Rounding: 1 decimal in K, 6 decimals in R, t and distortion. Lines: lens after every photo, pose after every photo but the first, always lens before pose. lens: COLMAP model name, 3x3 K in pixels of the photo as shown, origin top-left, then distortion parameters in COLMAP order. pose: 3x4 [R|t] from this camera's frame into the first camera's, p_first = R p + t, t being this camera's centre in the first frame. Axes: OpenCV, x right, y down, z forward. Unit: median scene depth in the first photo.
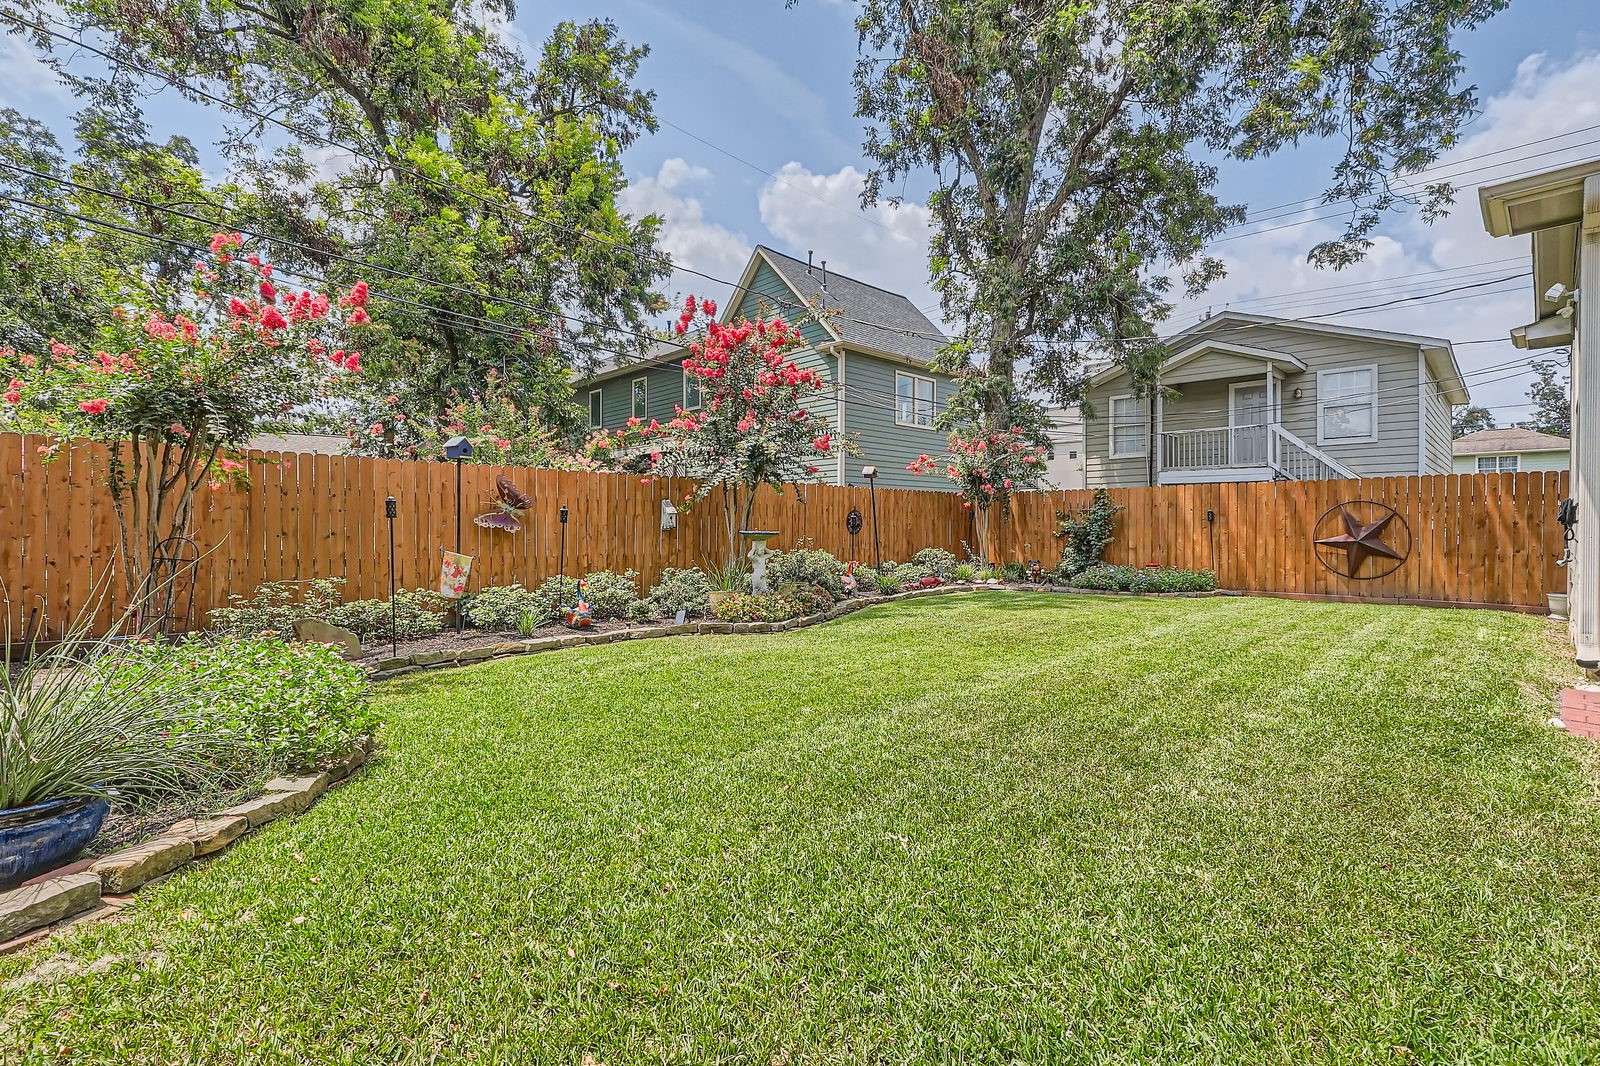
lens RADIAL K [[745.1, 0, 800.0], [0, 745.1, 533.0], [0, 0, 1]] dist [0.001779, 0.000225]
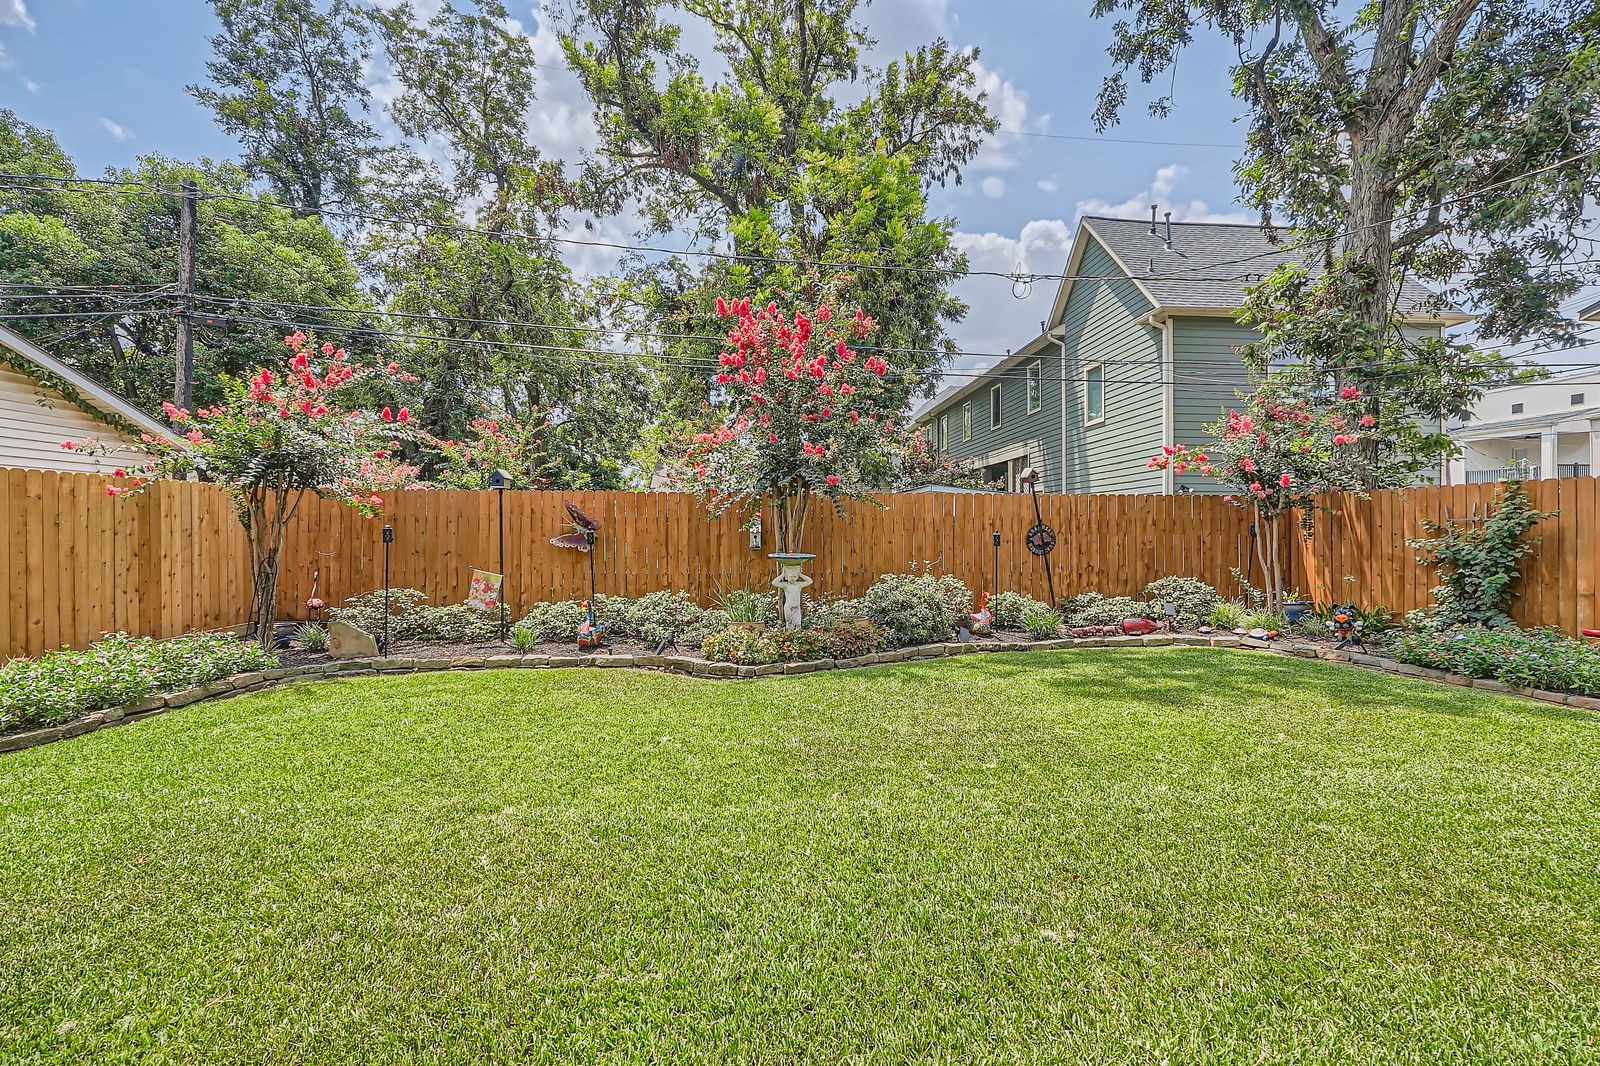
lens RADIAL K [[679.8, 0, 800.0], [0, 679.8, 533.0], [0, 0, 1]] dist [-0.001849, -0.000074]
pose [[0.770048, 0.002732, -0.637980, 0.301433], [-0.005361, 0.999983, -0.002189, -0.016950], [0.637963, 0.005106, 0.770050, 0.266272]]
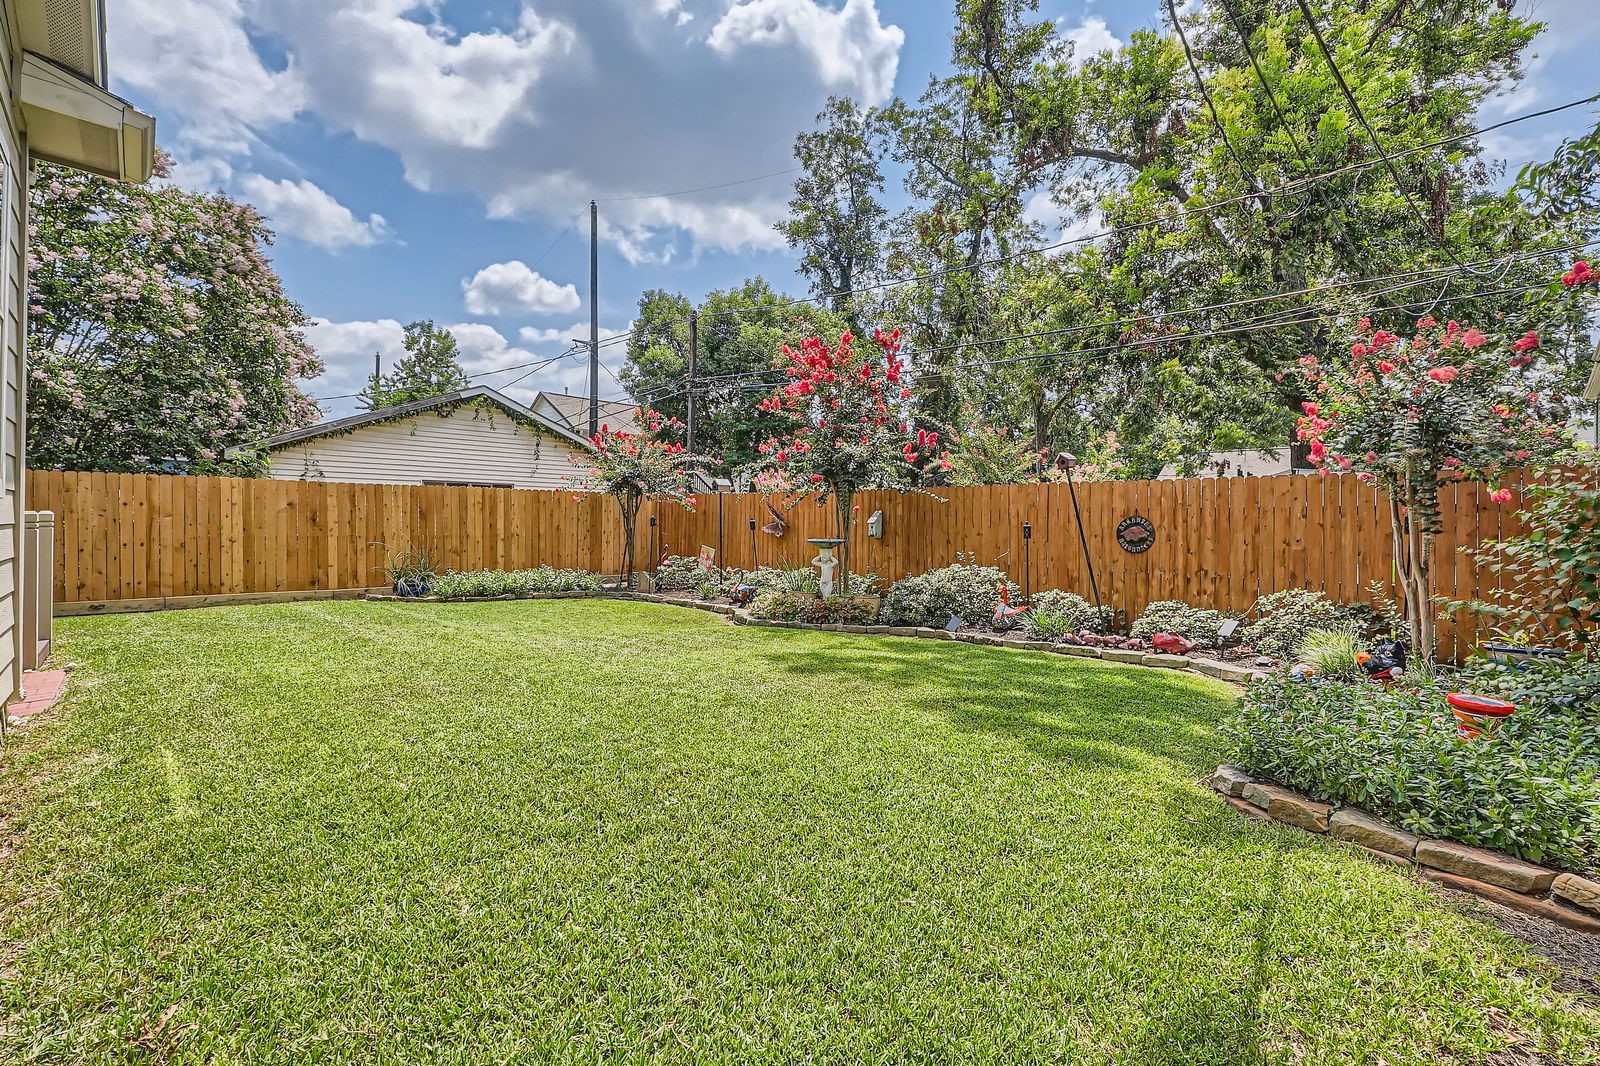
lens RADIAL K [[718.9, 0, 800.0], [0, 718.9, 533.0], [0, 0, 1]] dist [-0.000477, -0.000040]
pose [[0.000863, 0.006744, -0.999977, 0.639981], [-0.026312, 0.999631, 0.006719, -0.011423], [0.999653, 0.026306, 0.001040, 0.639263]]
